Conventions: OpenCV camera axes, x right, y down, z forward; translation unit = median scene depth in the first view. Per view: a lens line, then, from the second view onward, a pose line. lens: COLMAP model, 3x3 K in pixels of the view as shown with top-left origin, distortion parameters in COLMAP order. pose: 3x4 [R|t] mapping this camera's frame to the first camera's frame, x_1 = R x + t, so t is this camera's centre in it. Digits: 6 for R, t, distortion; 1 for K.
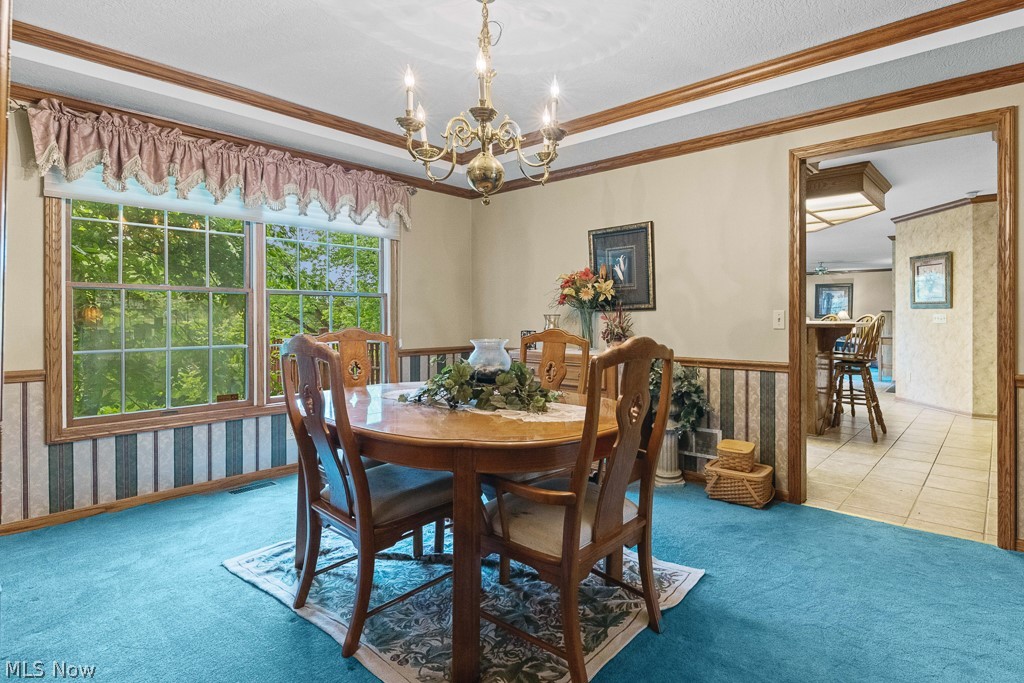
lens RADIAL K [[520.2, 0, 591.5], [0, 520.2, 316.0], [0, 0, 1]] dist [0.000835, -0.001918]
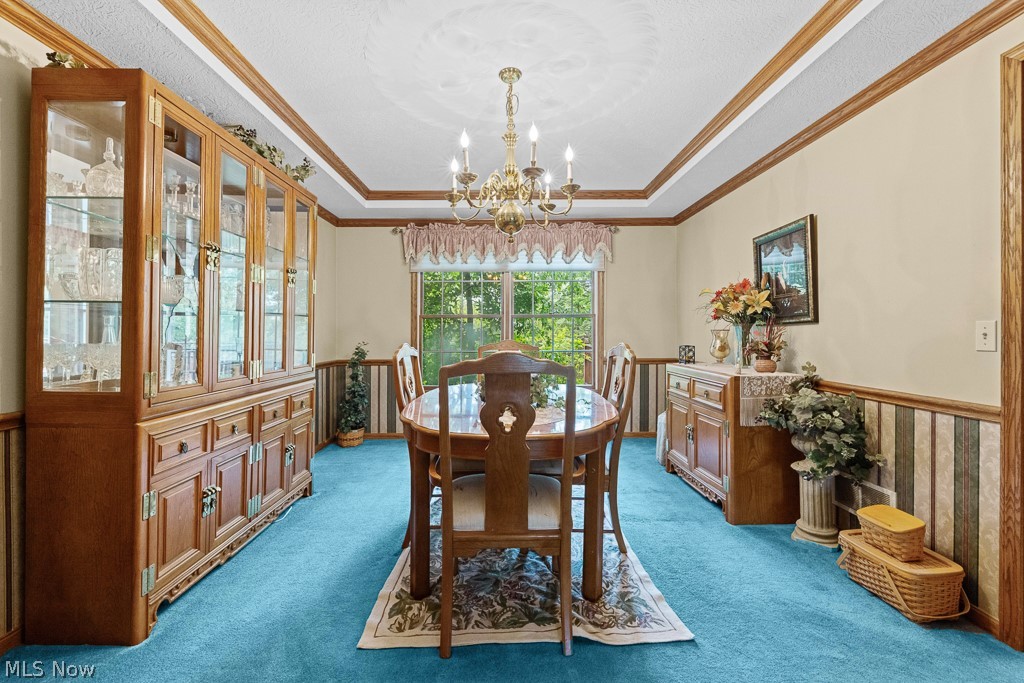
lens RADIAL K [[433.7, 0, 509.0], [0, 433.7, 328.1], [0, 0, 1]] dist [-0.002967, -0.000695]
pose [[0.612994, -0.010676, -0.790016, 0.402505], [0.004792, 0.999941, -0.009794, 0.000350], [0.790073, 0.002218, 0.613009, 0.232176]]
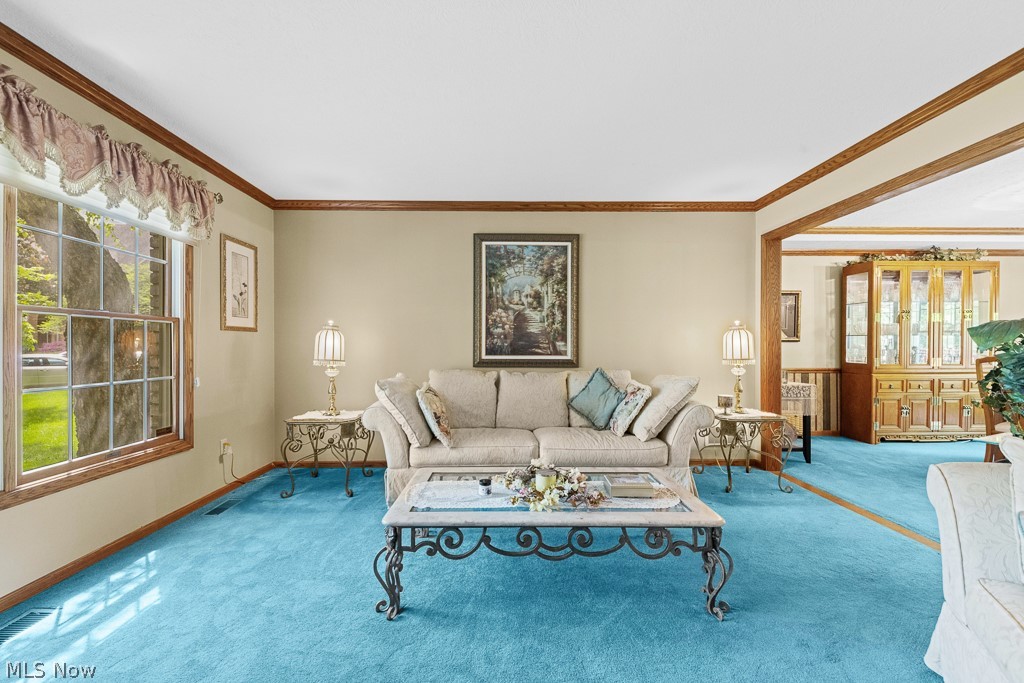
lens RADIAL K [[411.7, 0, 498.0], [0, 411.7, 346.4], [0, 0, 1]] dist [0.011283, -0.005816]
pose [[-0.785931, -0.001498, -0.618312, 1.665511], [-0.002107, 0.999998, 0.000256, 0.005849], [0.618310, 0.001504, -0.785933, 0.524114]]
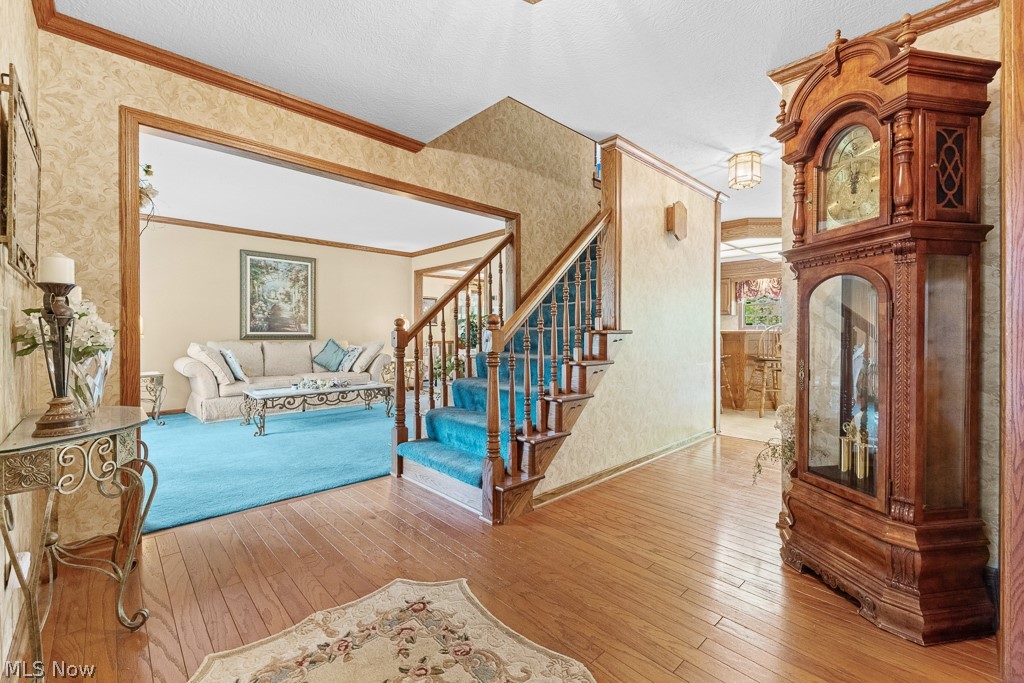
lens RADIAL K [[411.7, 0, 512.4], [0, 411.7, 333.5], [0, 0, 1]] dist [0.011283, -0.005816]
pose [[-0.149307, 0.001429, -0.988790, 2.488053], [-0.003430, 0.999992, 0.001963, 0.028848], [0.988785, 0.003685, -0.149300, 0.922648]]
